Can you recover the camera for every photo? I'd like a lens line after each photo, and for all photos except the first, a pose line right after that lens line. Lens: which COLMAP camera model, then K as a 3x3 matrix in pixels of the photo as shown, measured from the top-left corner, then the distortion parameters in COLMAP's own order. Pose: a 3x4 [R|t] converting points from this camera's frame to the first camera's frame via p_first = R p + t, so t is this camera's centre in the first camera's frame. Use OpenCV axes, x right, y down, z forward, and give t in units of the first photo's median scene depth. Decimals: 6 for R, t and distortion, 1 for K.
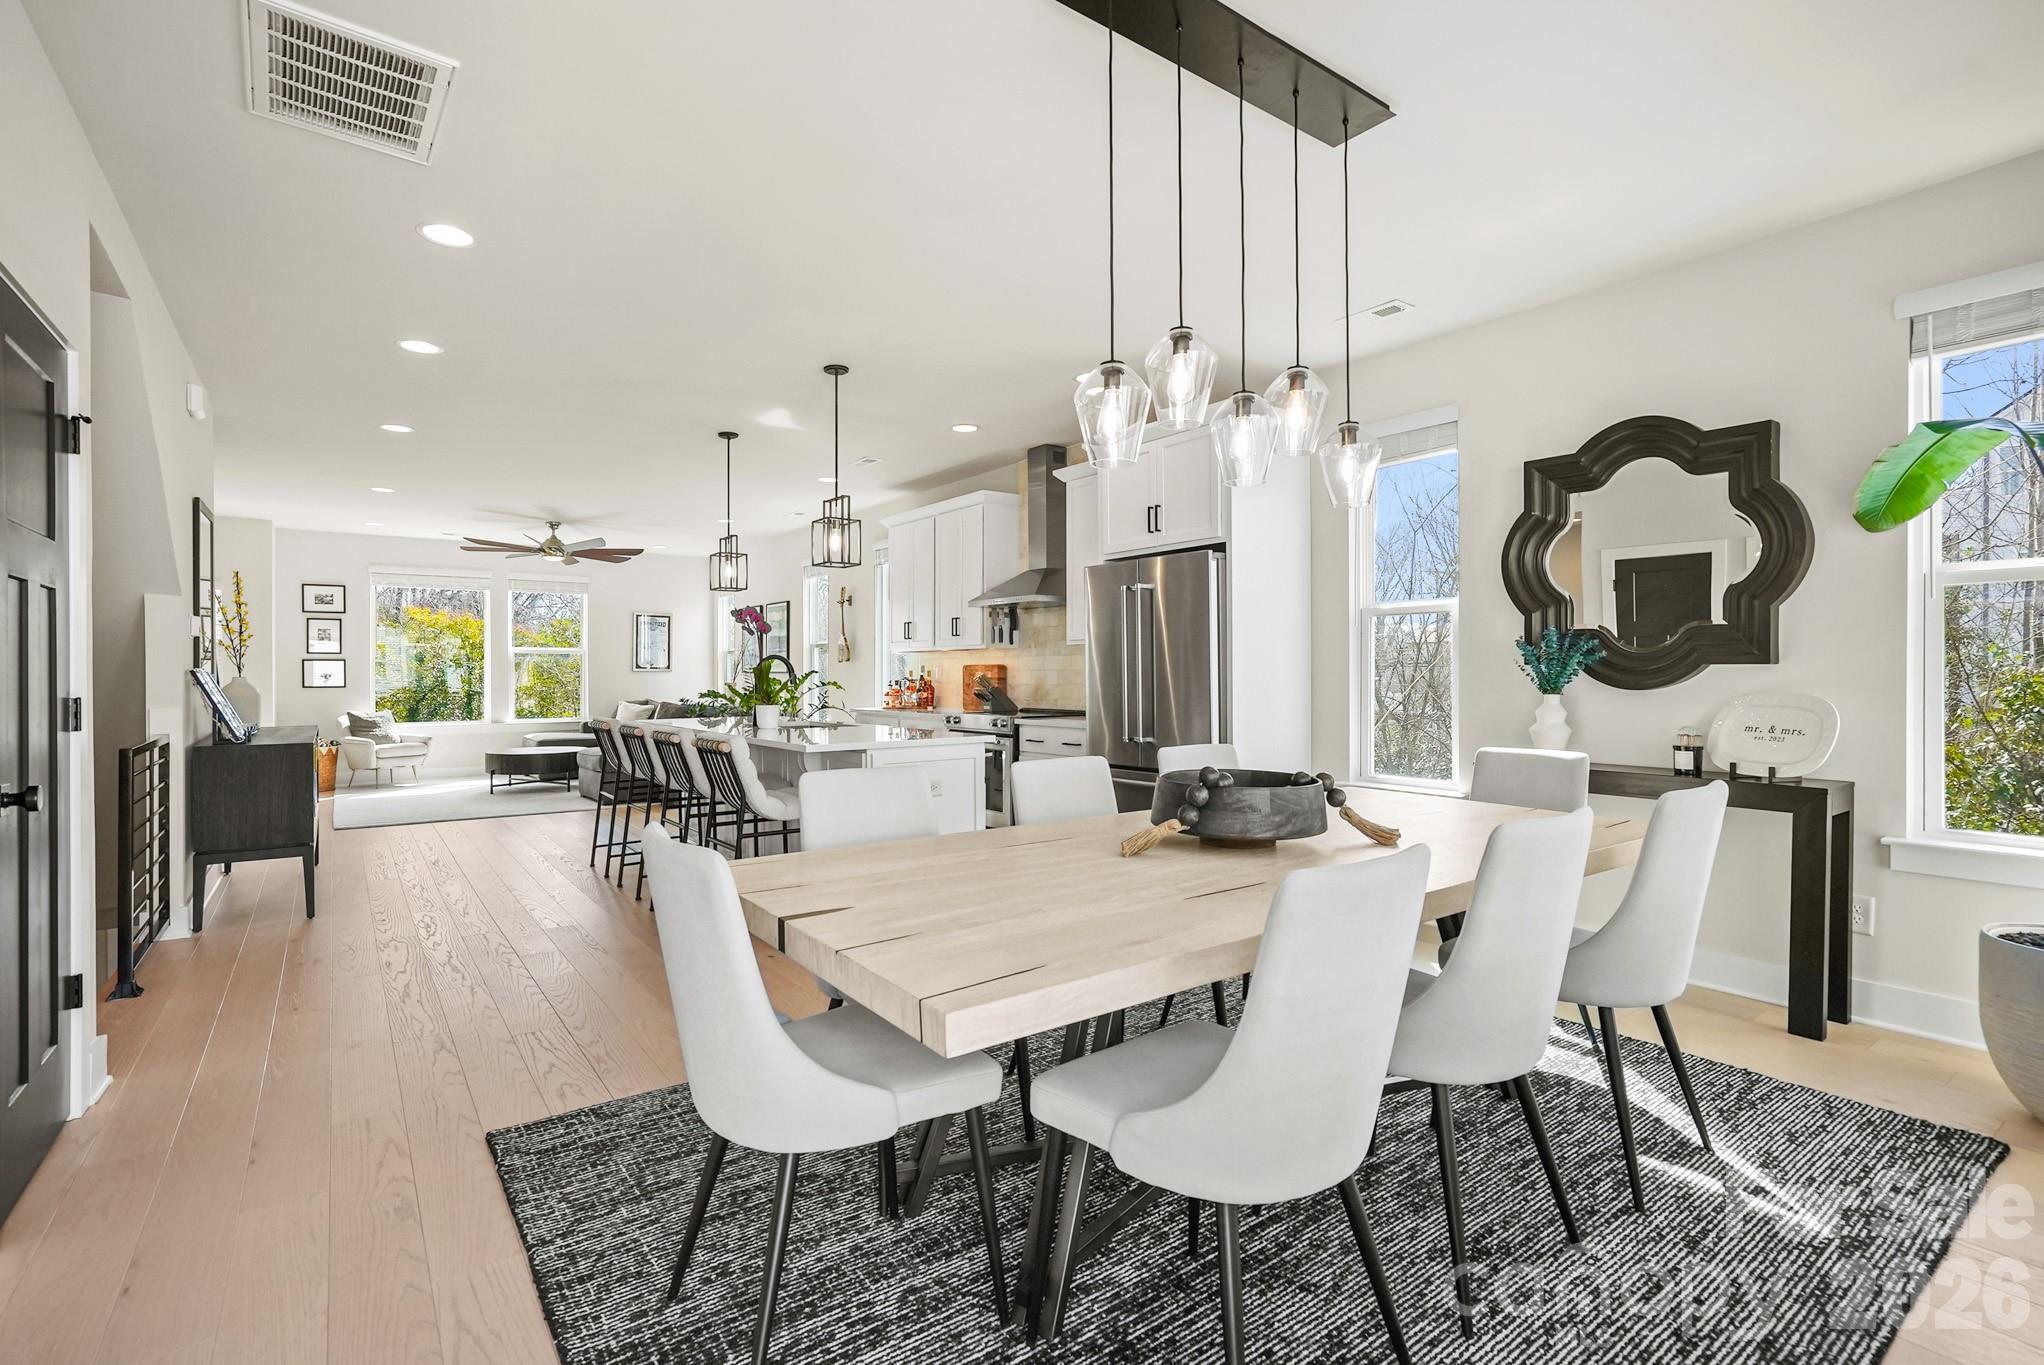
lens RADIAL K [[950.1, 0, 1006.3], [0, 950.1, 677.2], [0, 0, 1]] dist [-0.038623, 0.020071]
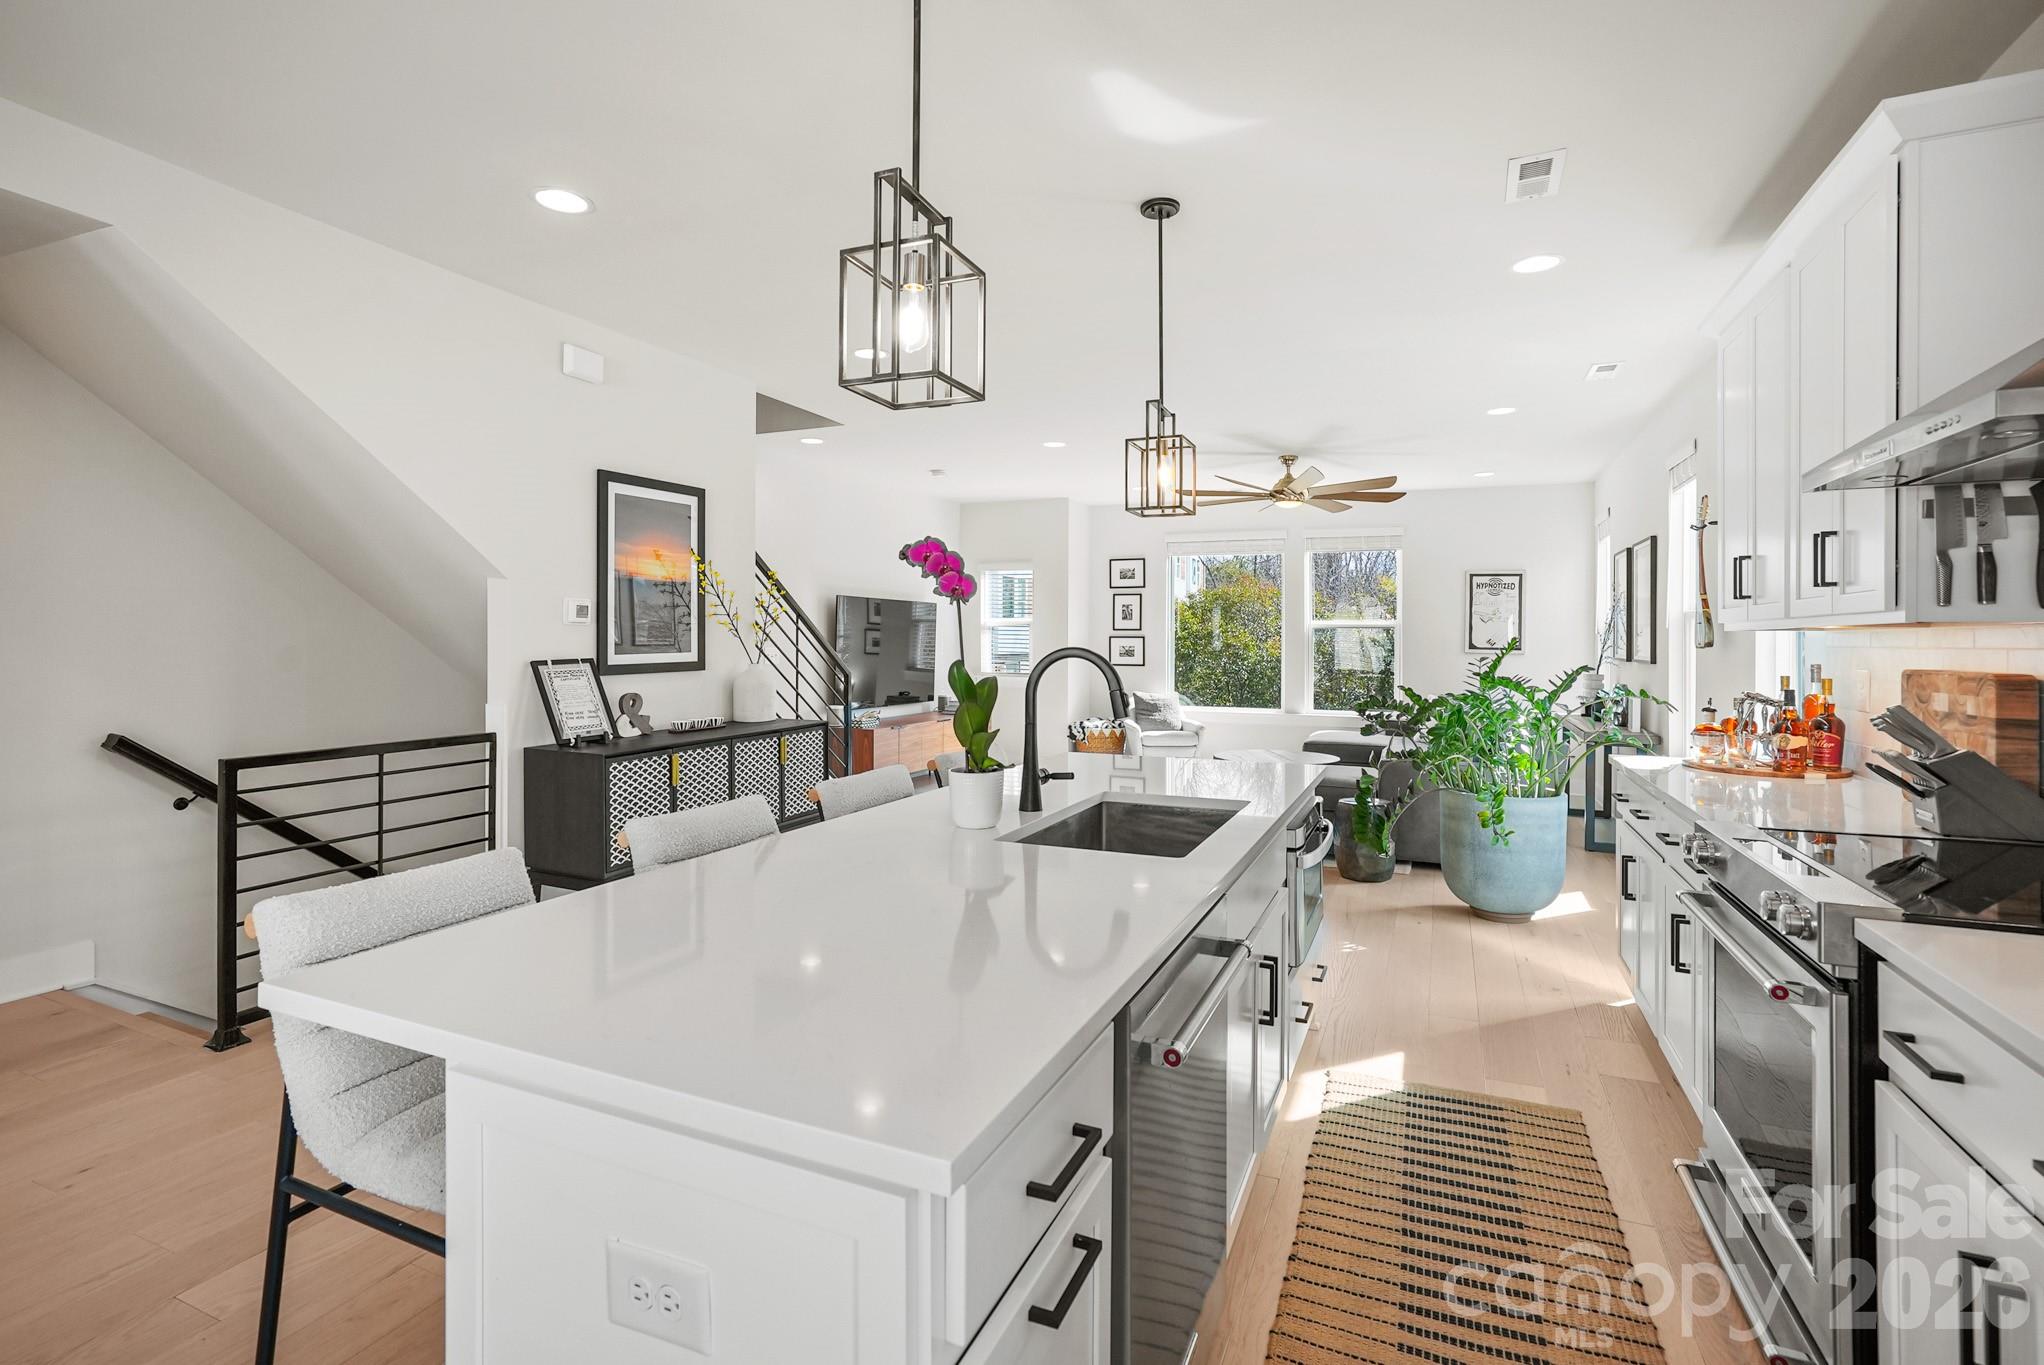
lens RADIAL K [[950.1, 0, 1020.5], [0, 950.1, 639.2], [0, 0, 1]] dist [-0.038623, 0.020071]
pose [[0.507109, 0.006117, -0.861860, 0.089310], [-0.012399, 0.999923, -0.000199, -0.021574], [0.861793, 0.010787, 0.507146, 0.607585]]
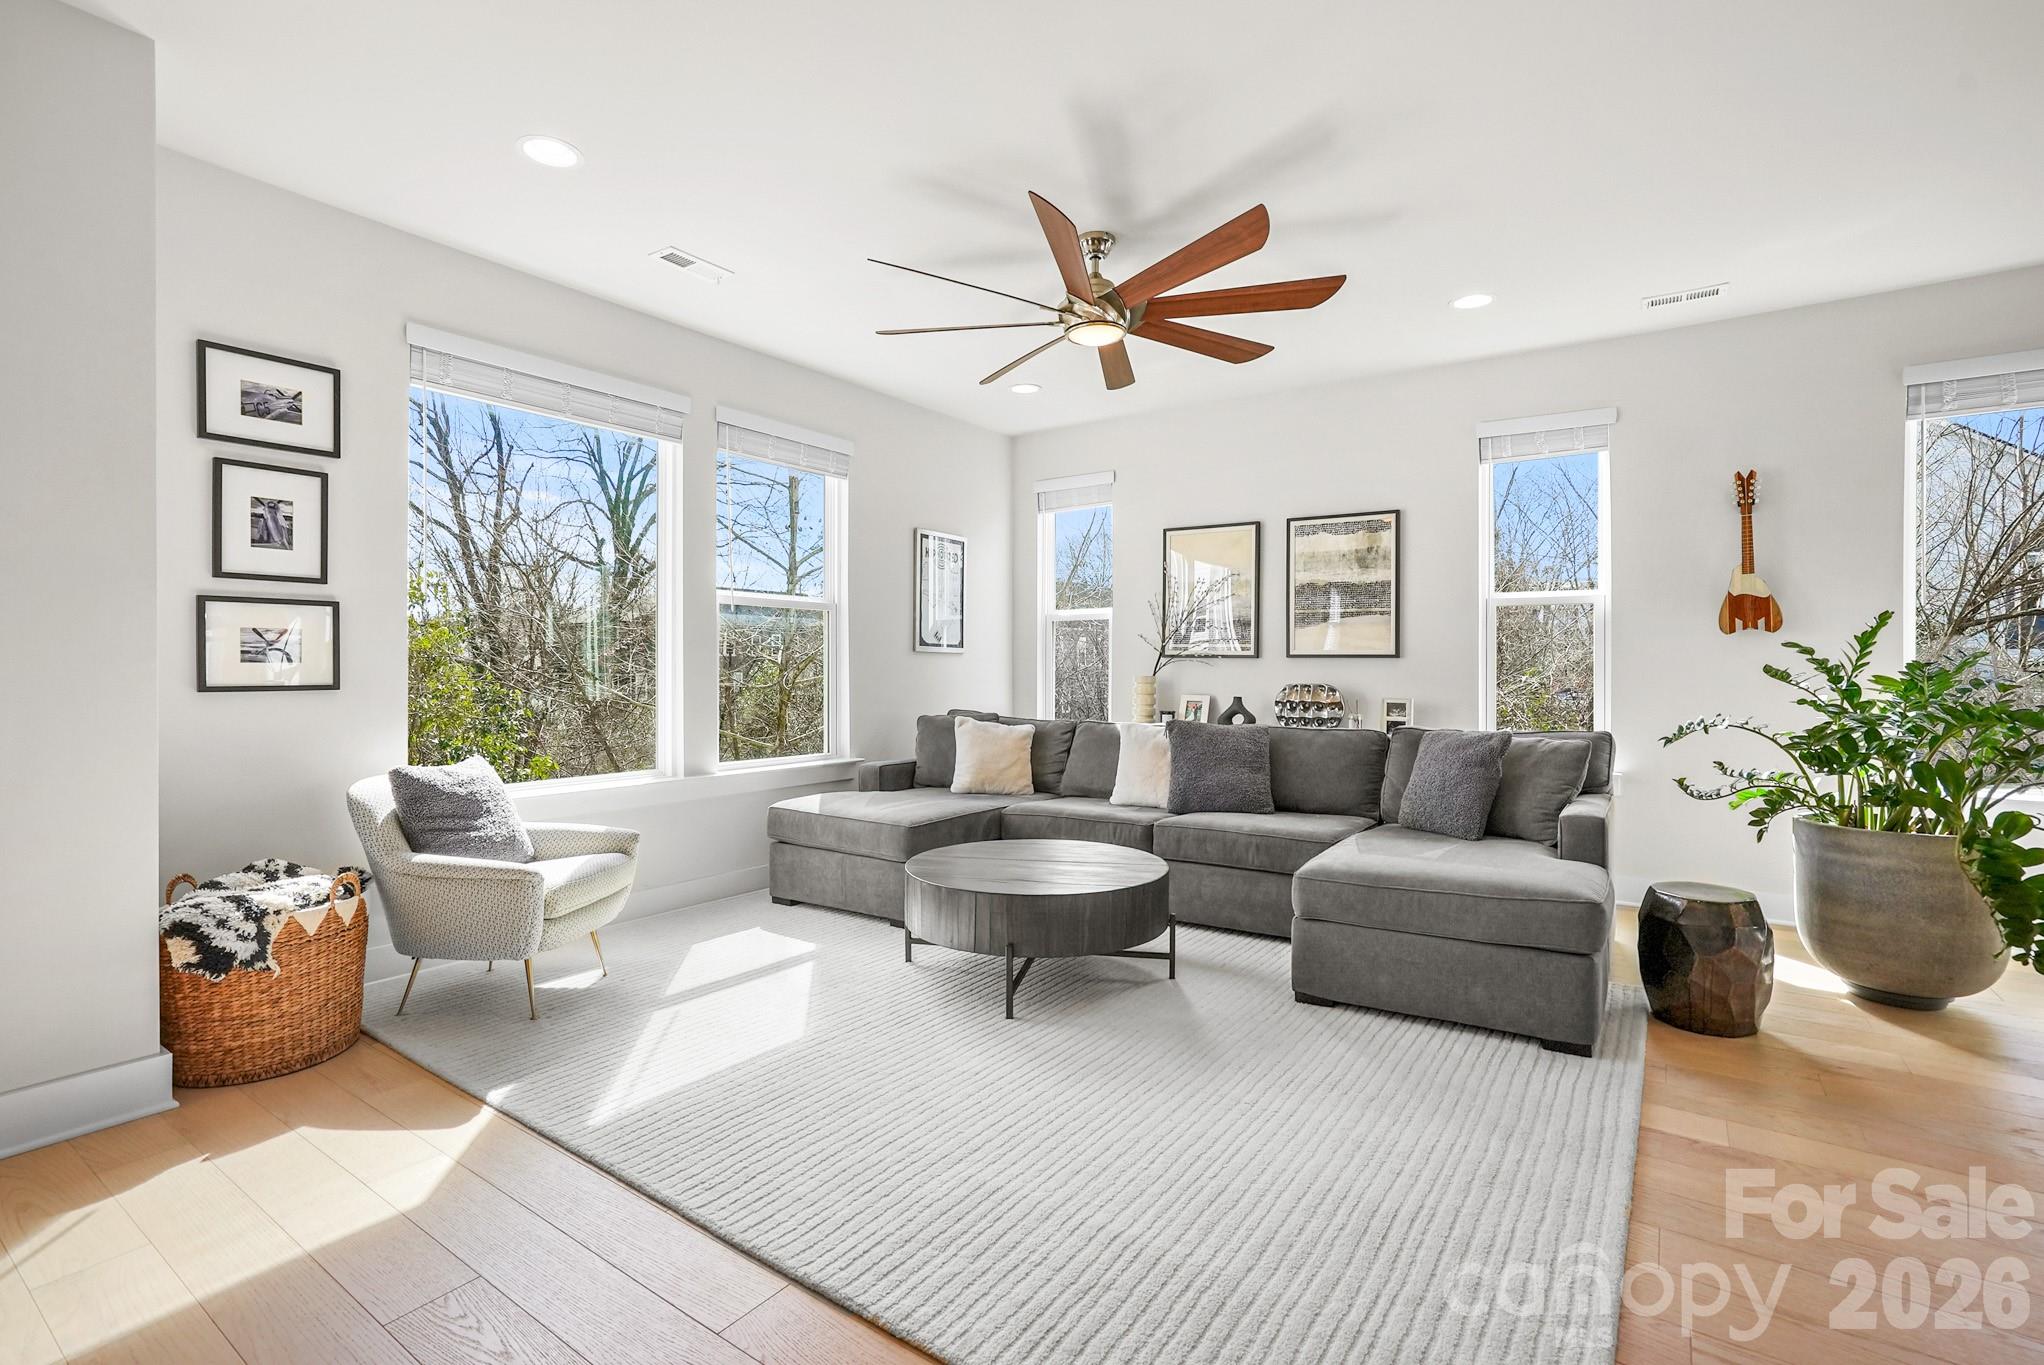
lens RADIAL K [[950.1, 0, 1013.9], [0, 950.1, 662.3], [0, 0, 1]] dist [-0.038623, 0.020071]
pose [[0.944189, 0.008148, 0.329303, -0.889614], [-0.006163, 0.999956, -0.007072, 0.004160], [-0.329346, 0.004648, 0.944198, 0.933716]]
